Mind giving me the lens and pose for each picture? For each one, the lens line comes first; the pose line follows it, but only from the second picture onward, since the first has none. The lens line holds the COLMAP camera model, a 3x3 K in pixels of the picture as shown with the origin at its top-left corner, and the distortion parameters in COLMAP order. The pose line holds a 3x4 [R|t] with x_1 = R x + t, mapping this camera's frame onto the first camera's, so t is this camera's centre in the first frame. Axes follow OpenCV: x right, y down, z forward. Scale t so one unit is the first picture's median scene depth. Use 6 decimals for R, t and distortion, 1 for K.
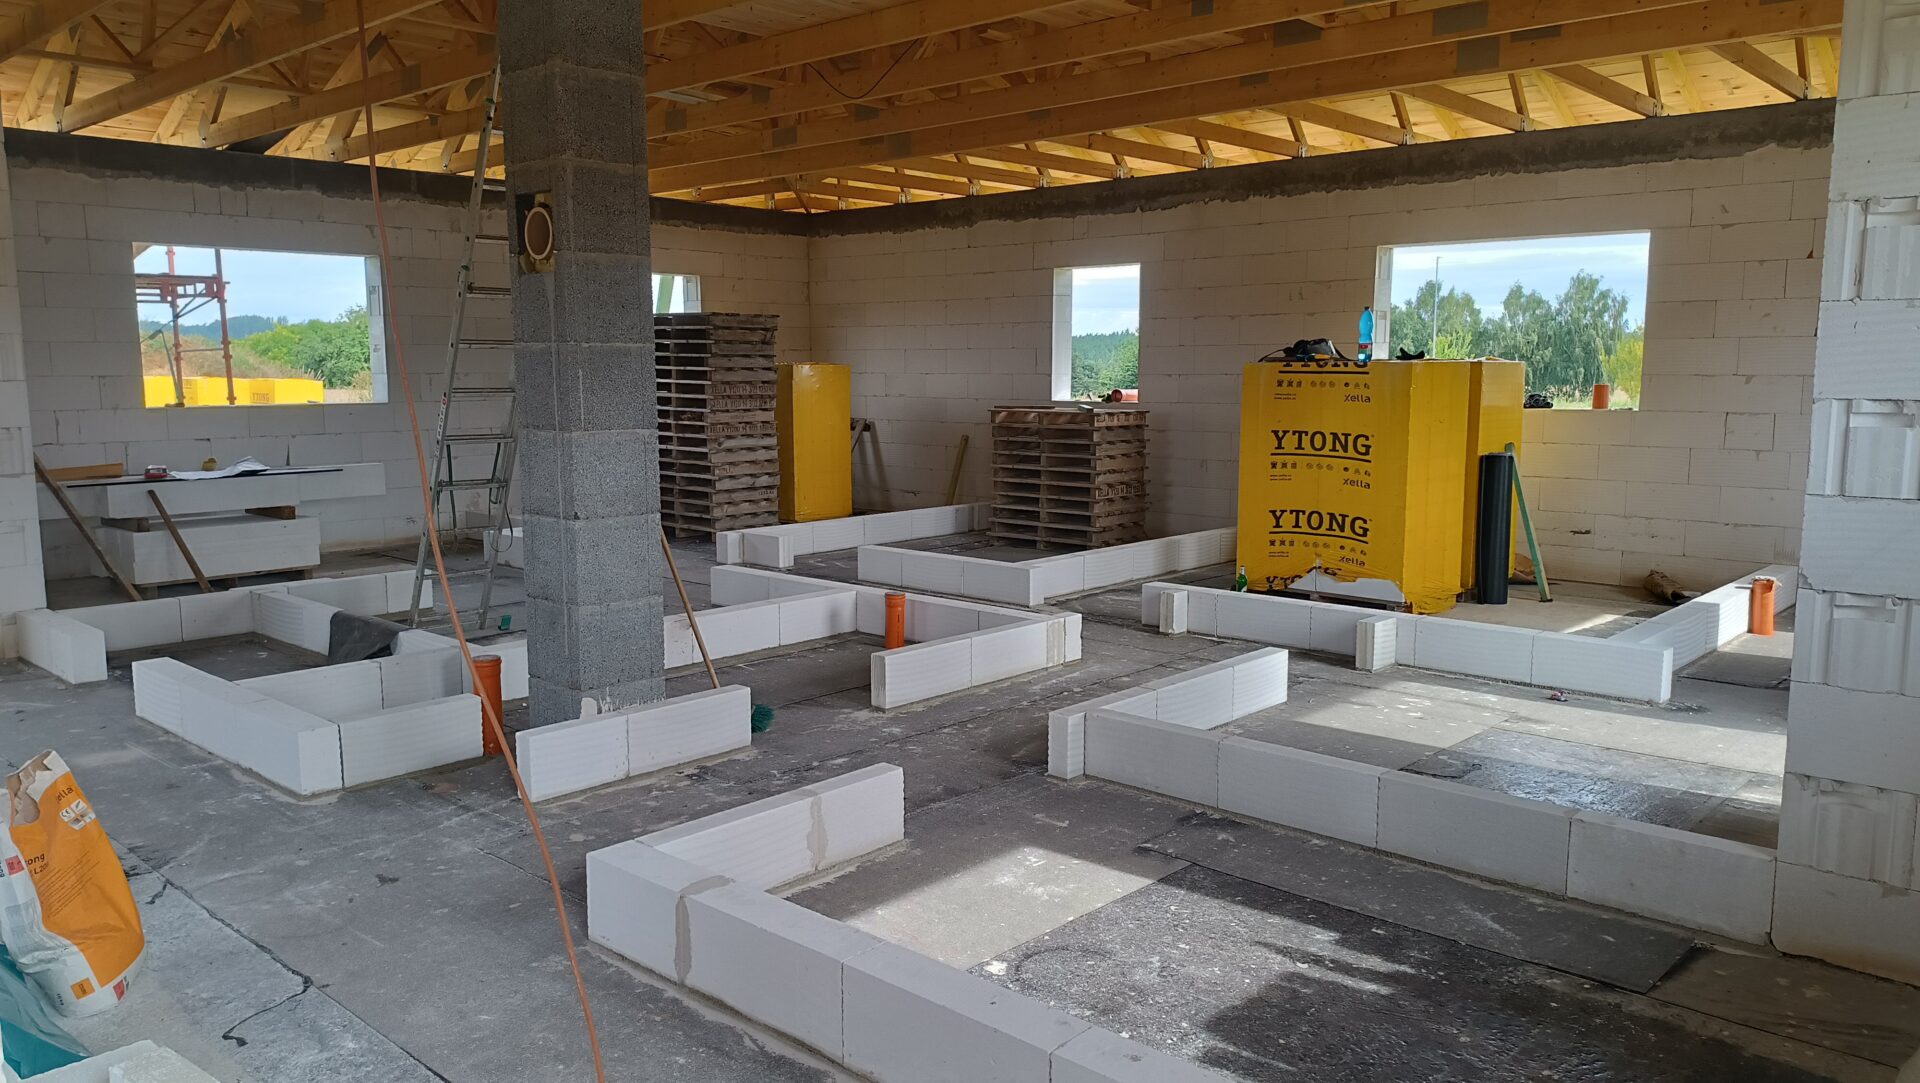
lens RADIAL K [[1407.5, 0, 1004.6], [0, 1407.5, 531.7], [0, 0, 1]] dist [0.111277, -0.158611]
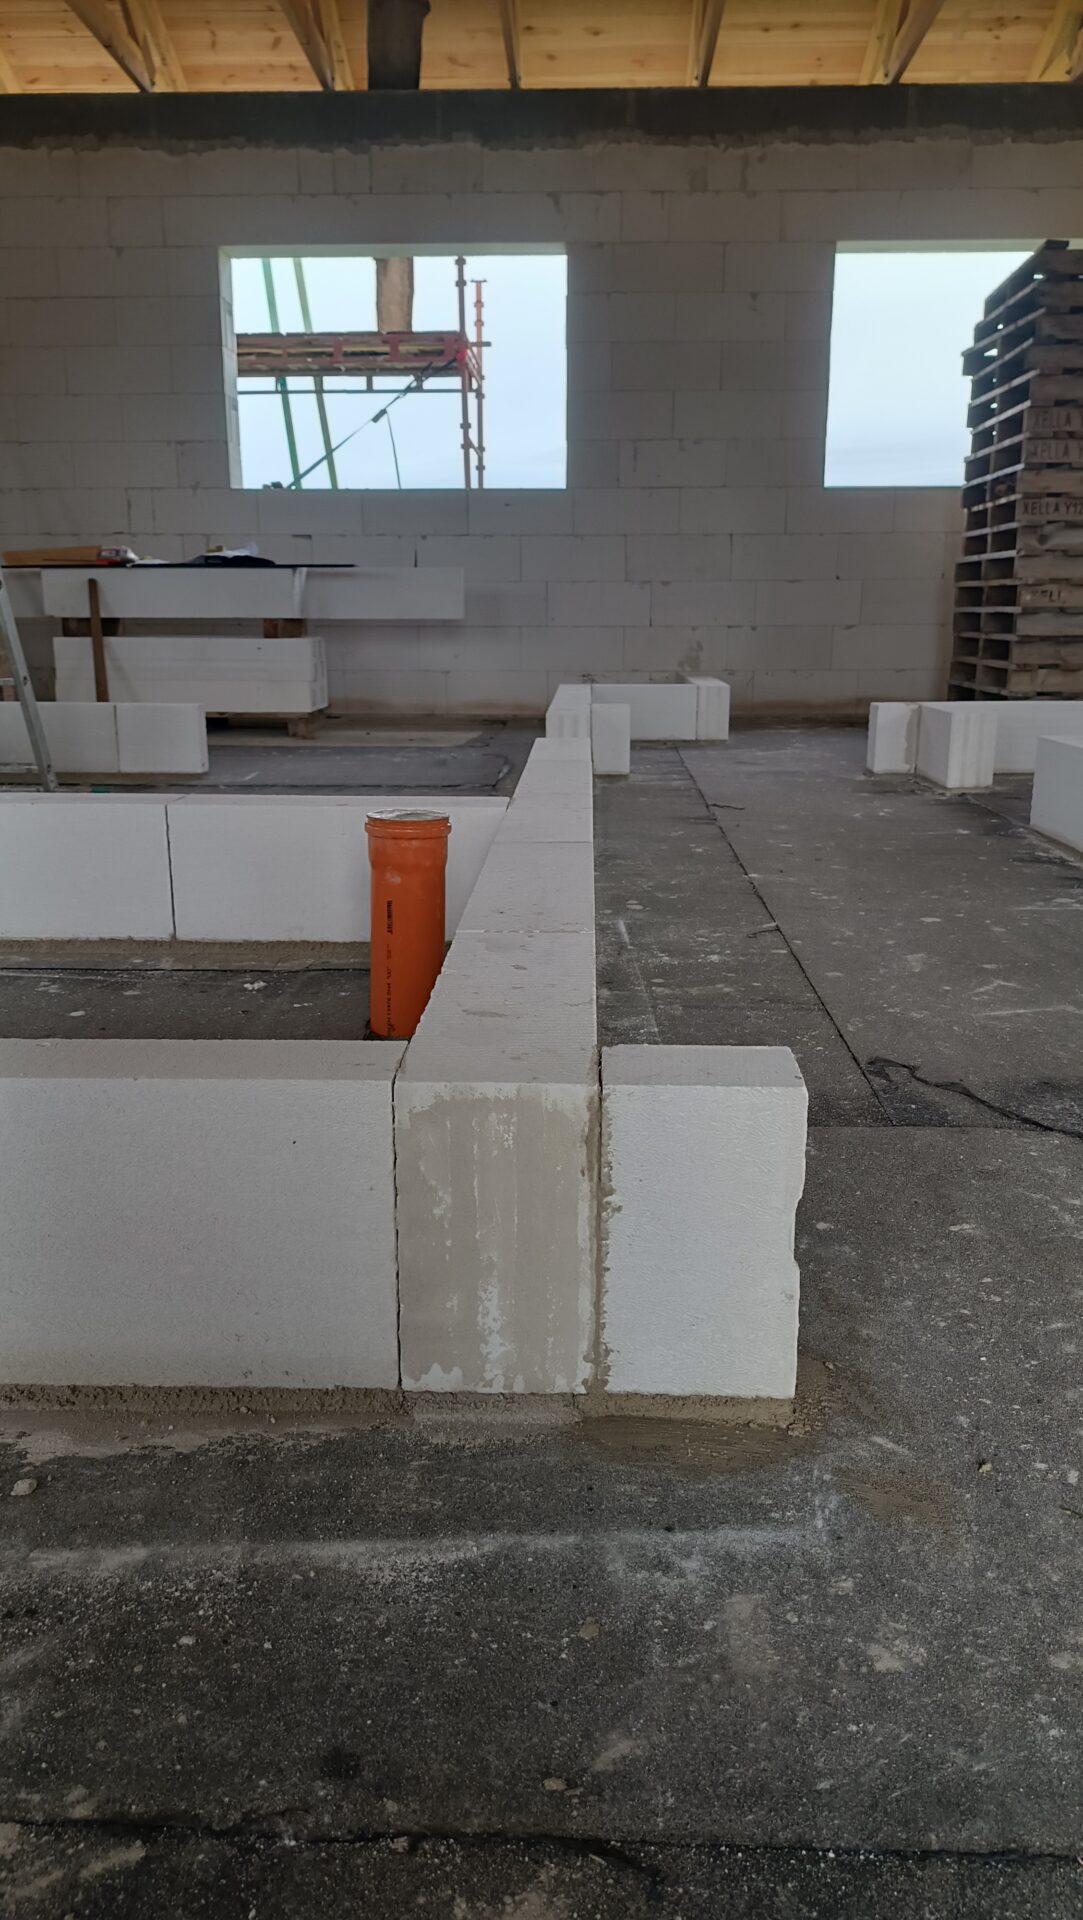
lens RADIAL K [[1387.7, 0, 541.5], [0, 1387.7, 960.0], [0, 0, 1]] dist [0.099665, -0.156599]
pose [[0.623845, 0.185769, -0.759149, 0.109926], [-0.094817, 0.982155, 0.162423, 0.022937], [0.775775, -0.029347, 0.630327, 0.740147]]
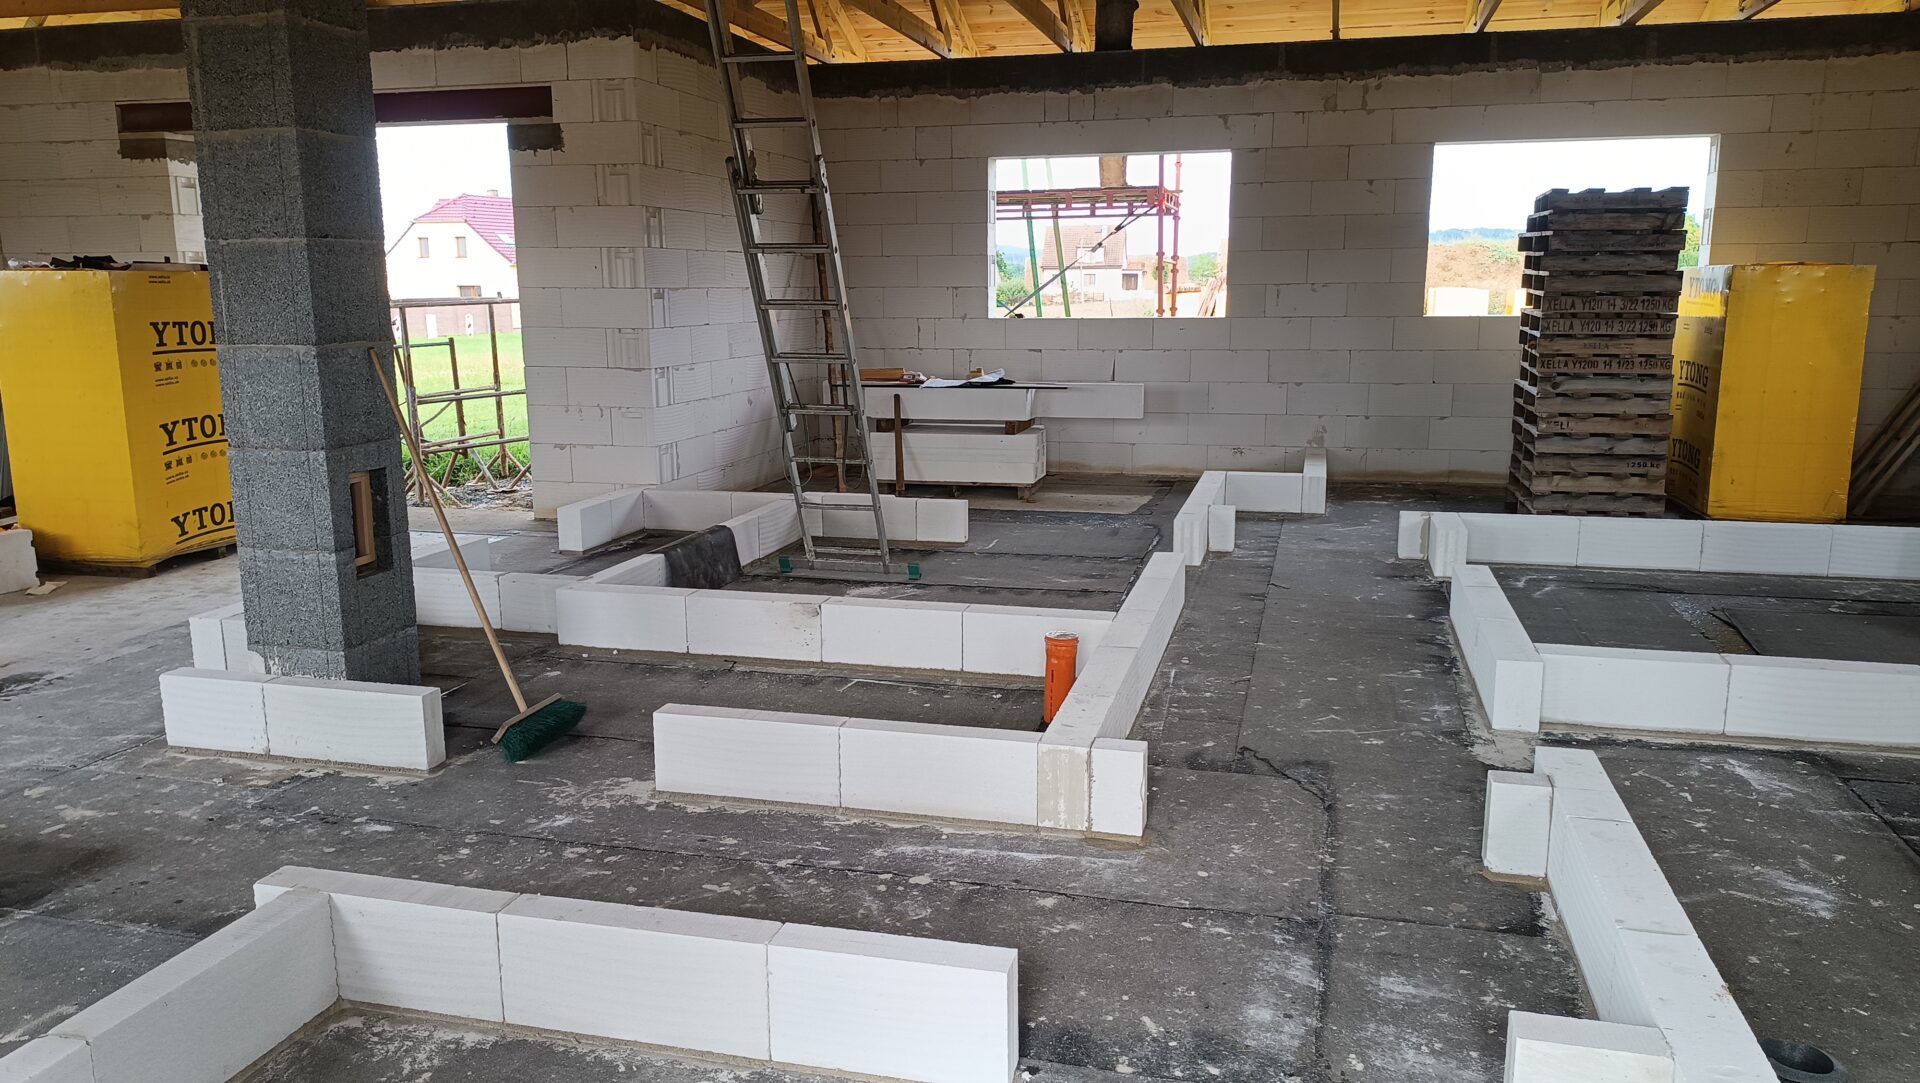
lens RADIAL K [[1387.7, 0, 948.0], [0, 1387.7, 554.5], [0, 0, 1]] dist [0.099665, -0.156599]
pose [[0.430307, 0.172748, -0.885999, 0.378065], [-0.102606, 0.984517, 0.142123, -0.063897], [0.896832, 0.029753, 0.441369, 0.584680]]
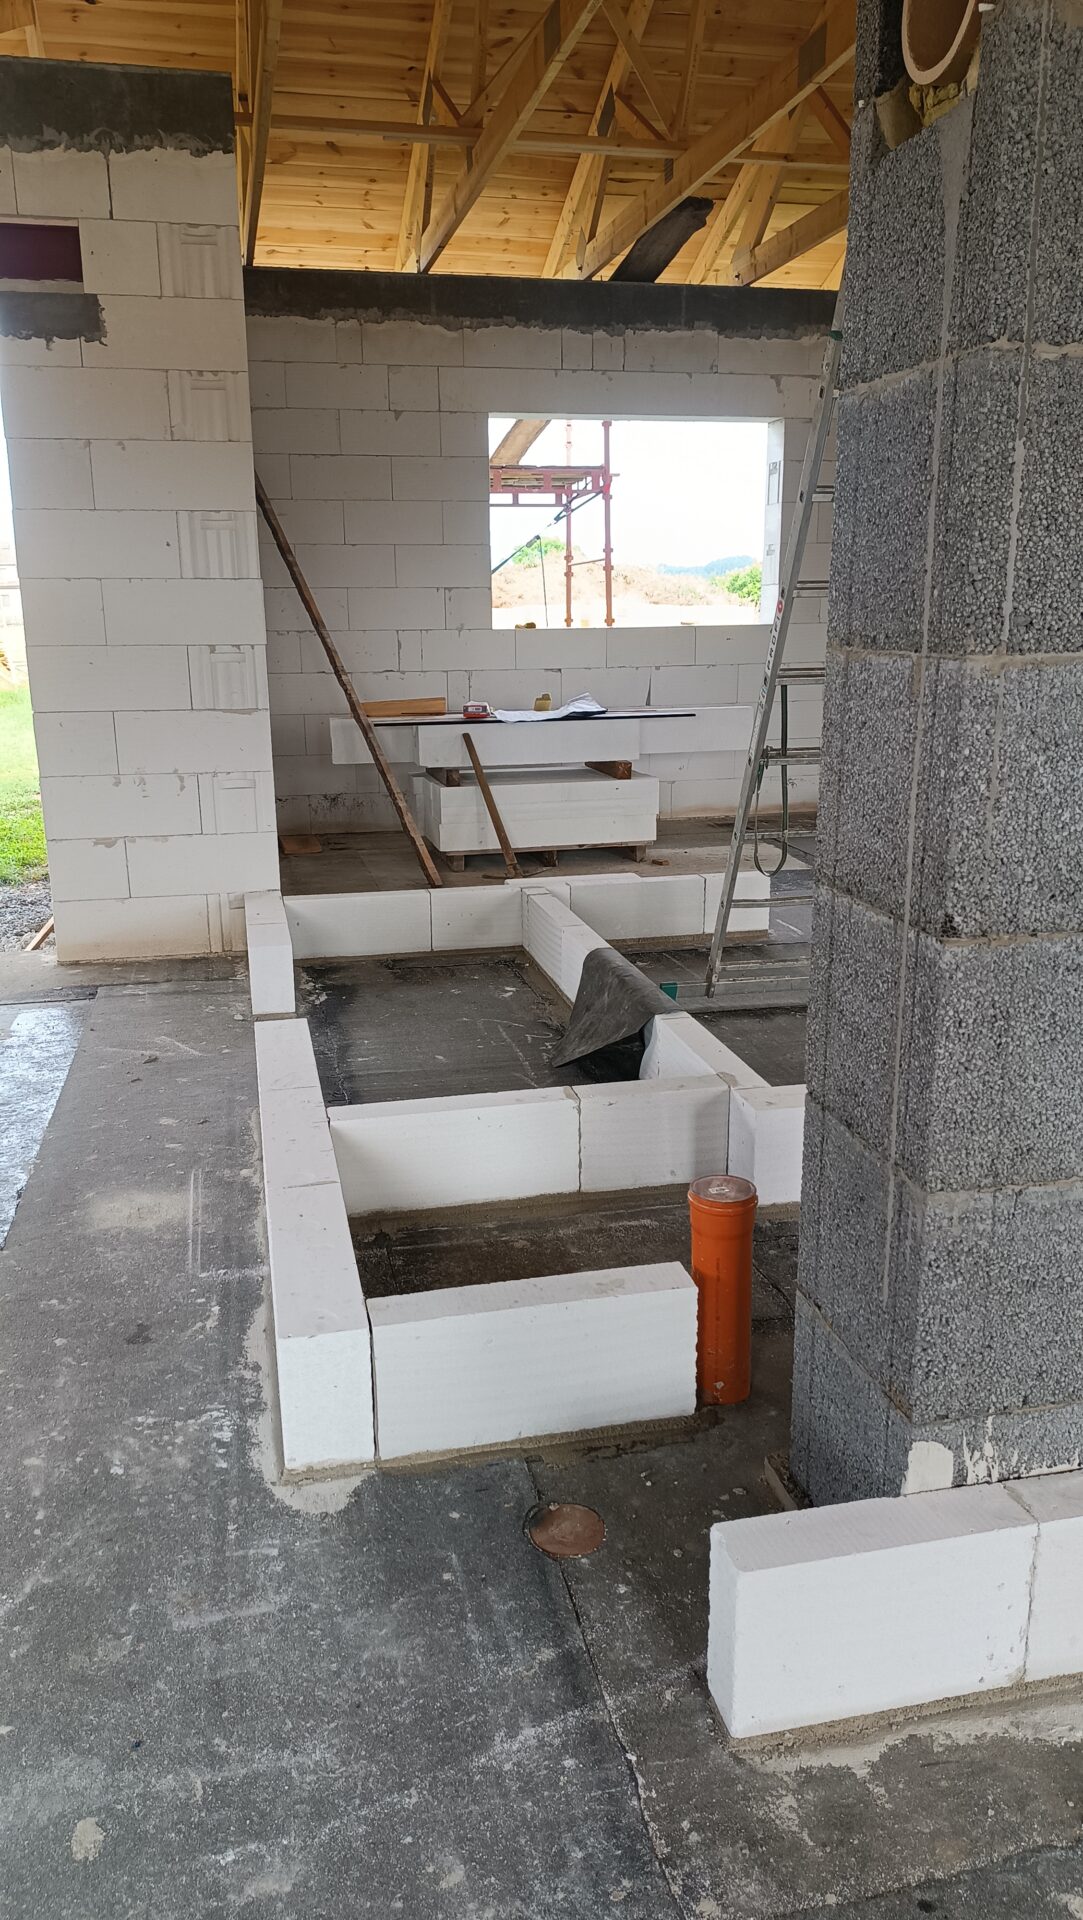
lens RADIAL K [[1387.6, 0, 496.7], [0, 1387.6, 958.2], [0, 0, 1]] dist [0.084184, -0.120090]
pose [[0.795368, 0.143089, -0.588995, -0.113050], [-0.063332, 0.986035, 0.154023, -0.026339], [0.602809, -0.085203, 0.793323, 0.396425]]
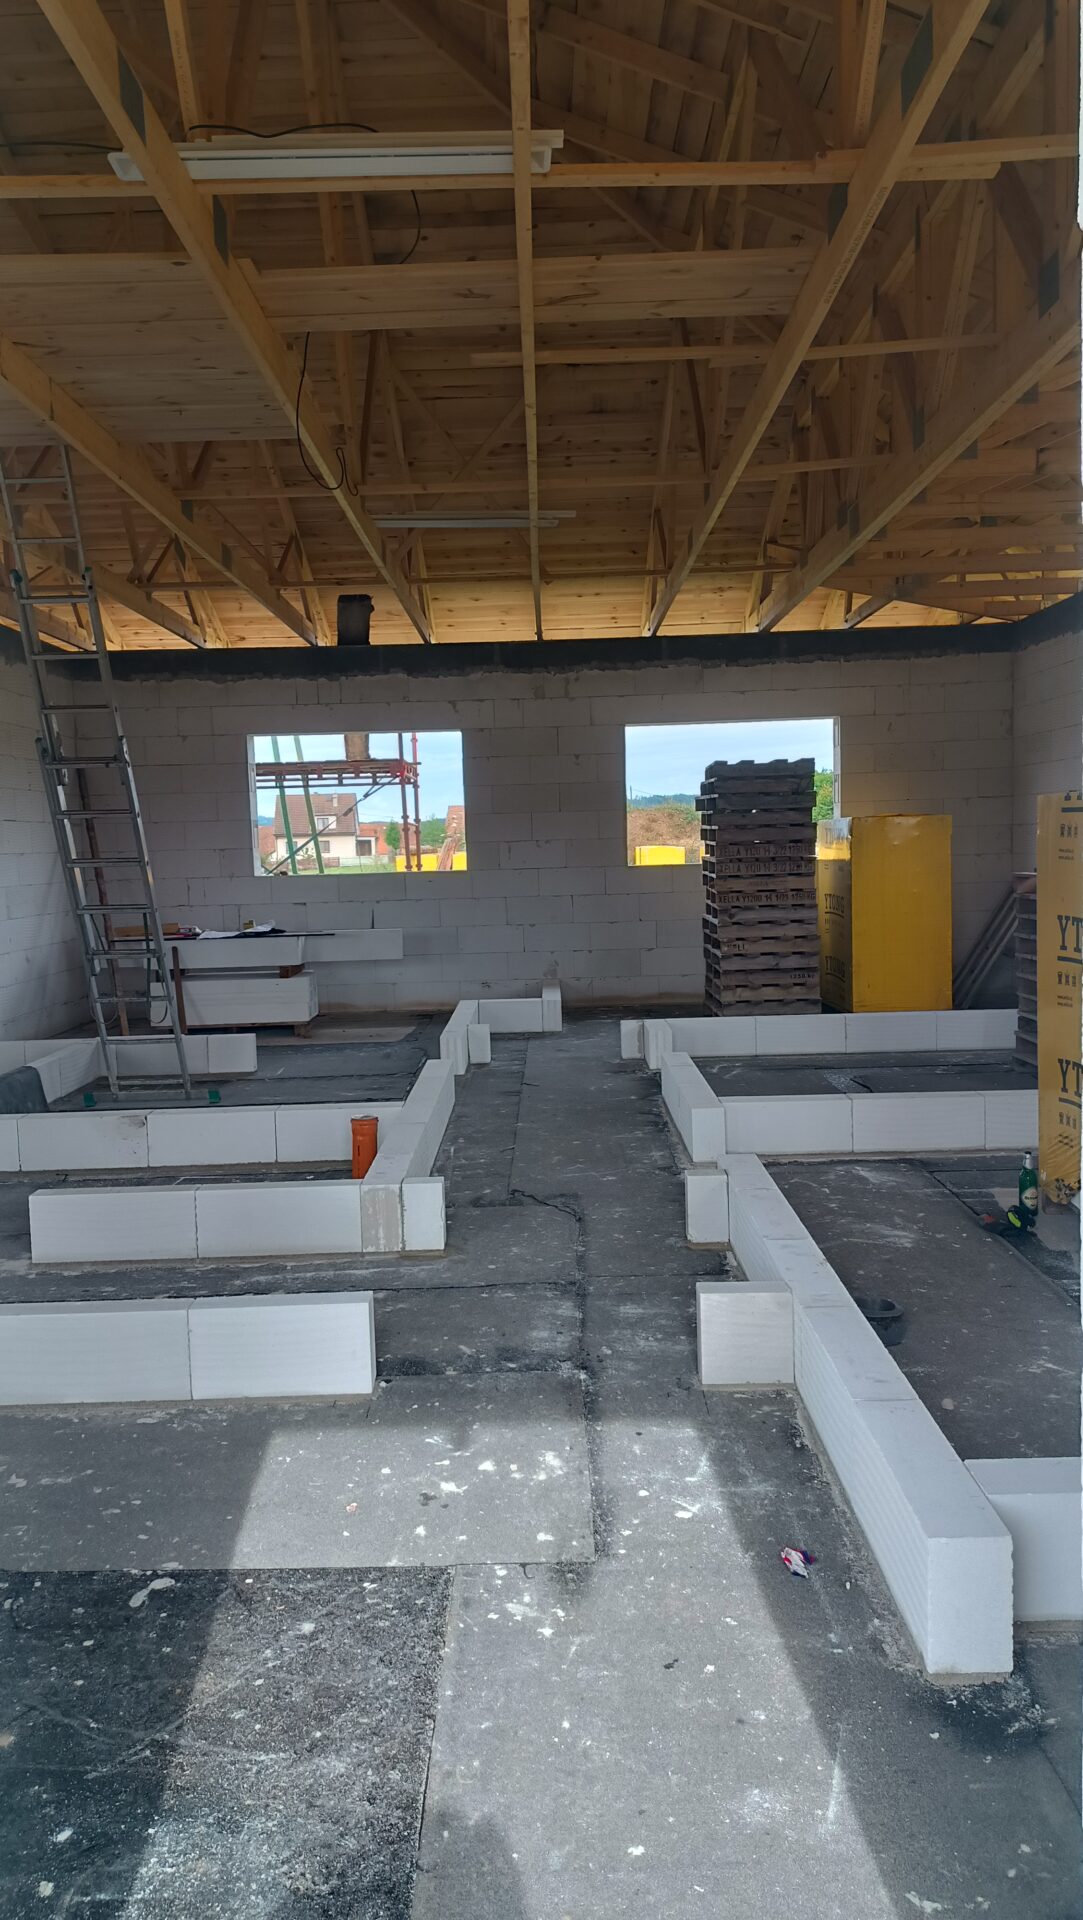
lens RADIAL K [[1407.5, 0, 541.5], [0, 1407.5, 960.0], [0, 0, 1]] dist [0.111277, -0.158611]
pose [[0.643592, 0.046025, -0.763984, 0.490131], [-0.062342, 0.998026, 0.007606, -0.046394], [0.762826, 0.042733, 0.645191, 0.490374]]
